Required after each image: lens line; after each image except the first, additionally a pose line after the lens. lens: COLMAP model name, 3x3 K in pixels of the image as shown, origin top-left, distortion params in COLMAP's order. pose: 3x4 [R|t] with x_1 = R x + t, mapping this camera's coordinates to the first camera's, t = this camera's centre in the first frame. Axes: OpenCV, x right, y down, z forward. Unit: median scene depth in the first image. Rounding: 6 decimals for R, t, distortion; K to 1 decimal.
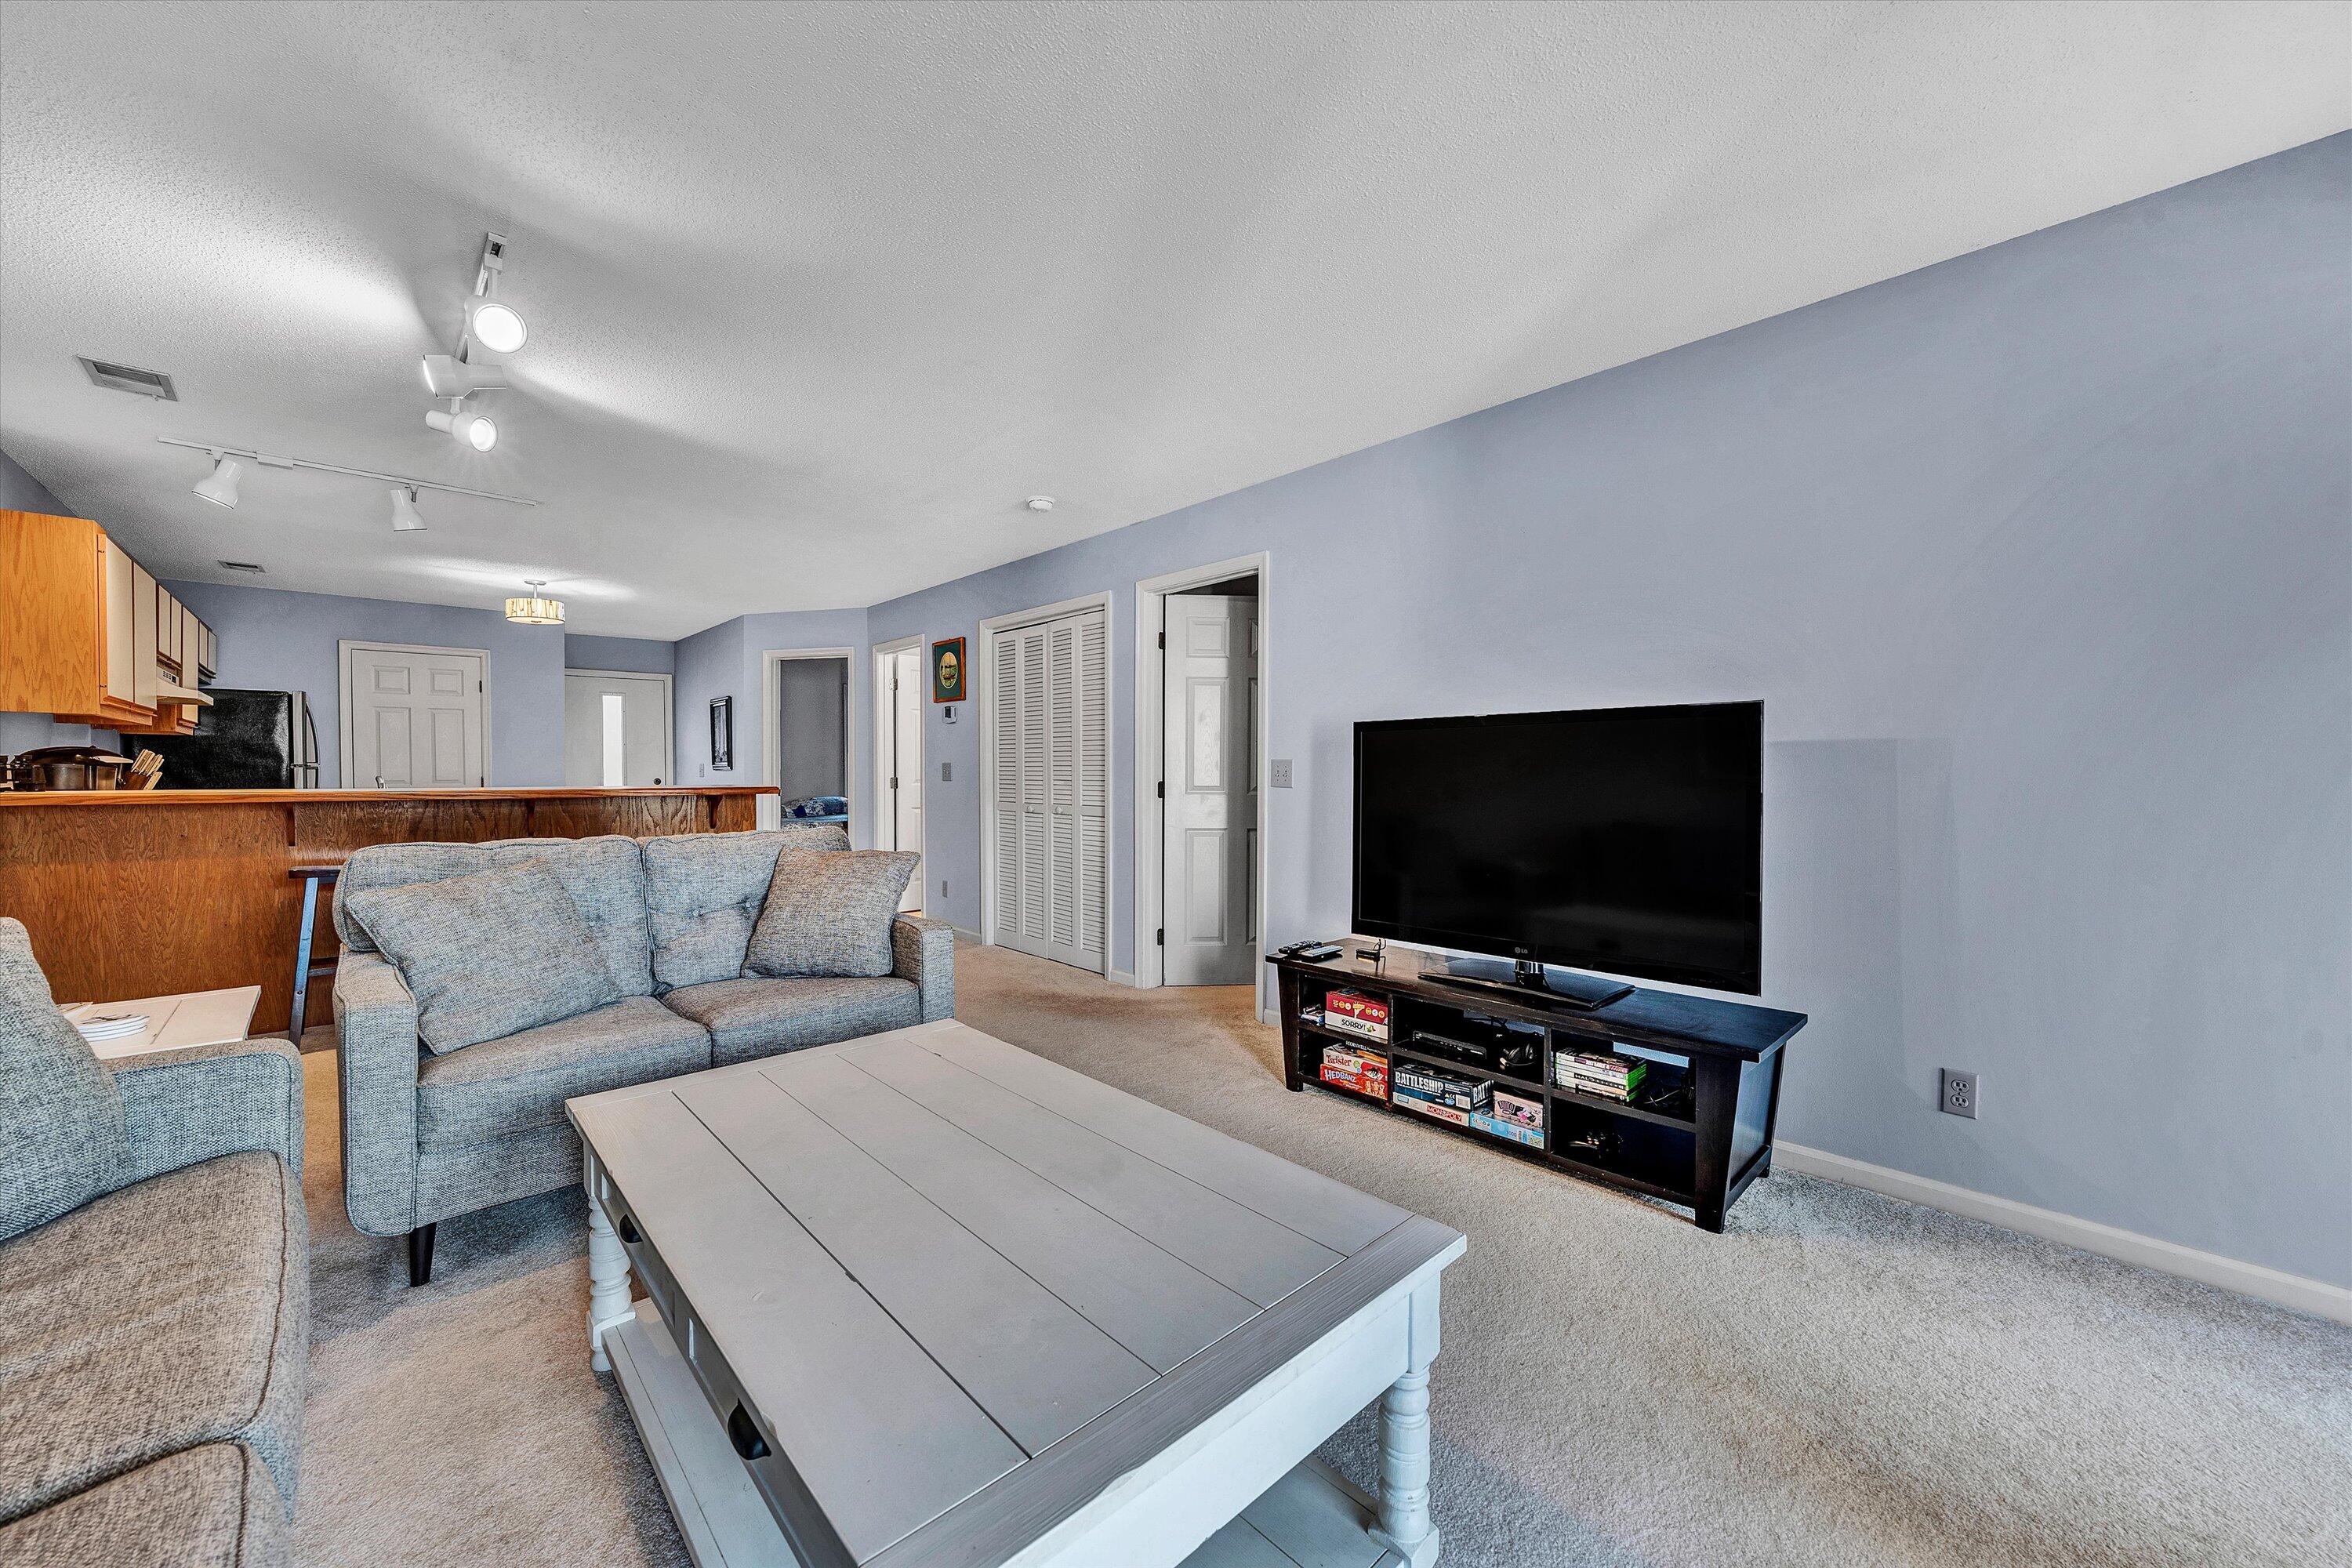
lens RADIAL K [[870.1, 0, 1186.3], [0, 870.1, 781.2], [0, 0, 1]] dist [-0.002015, -0.000272]
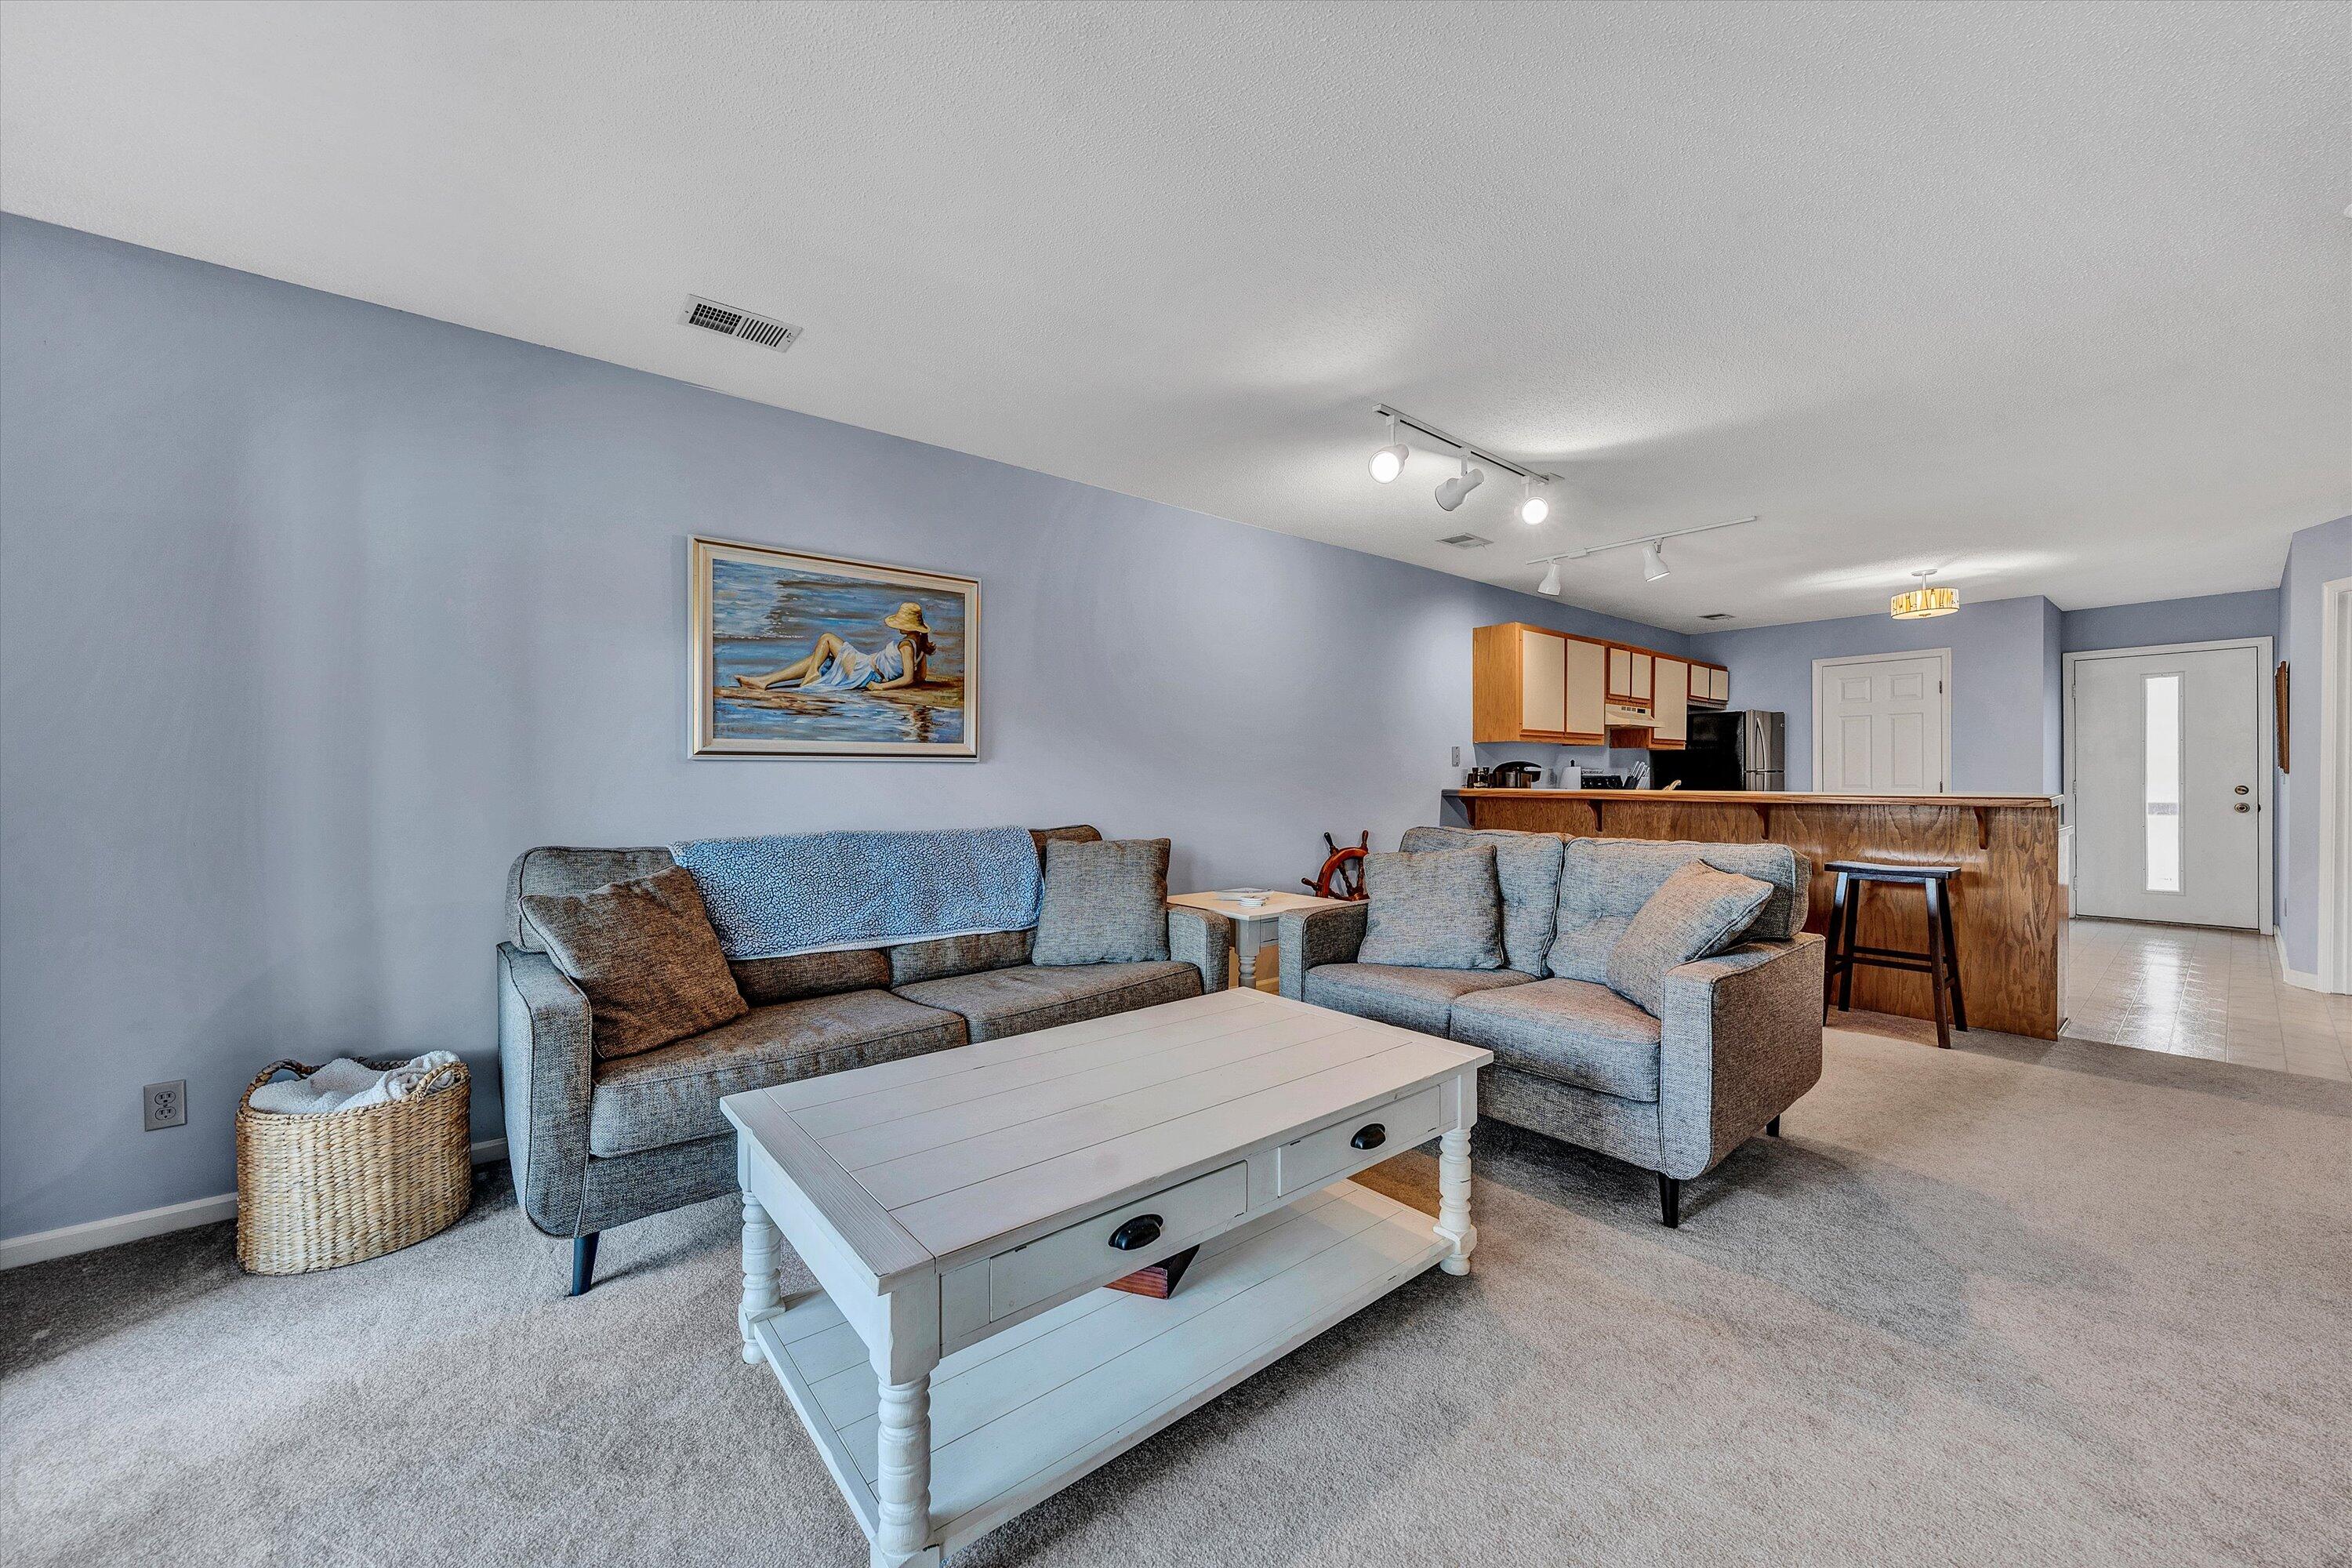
lens RADIAL K [[870.1, 0, 1163.0], [0, 870.1, 772.7], [0, 0, 1]] dist [-0.002015, -0.000272]
pose [[-0.055944, -0.004285, -0.998425, 0.268854], [-0.011019, 0.999933, -0.003674, -0.003473], [0.998373, 0.010796, -0.055987, 0.294888]]
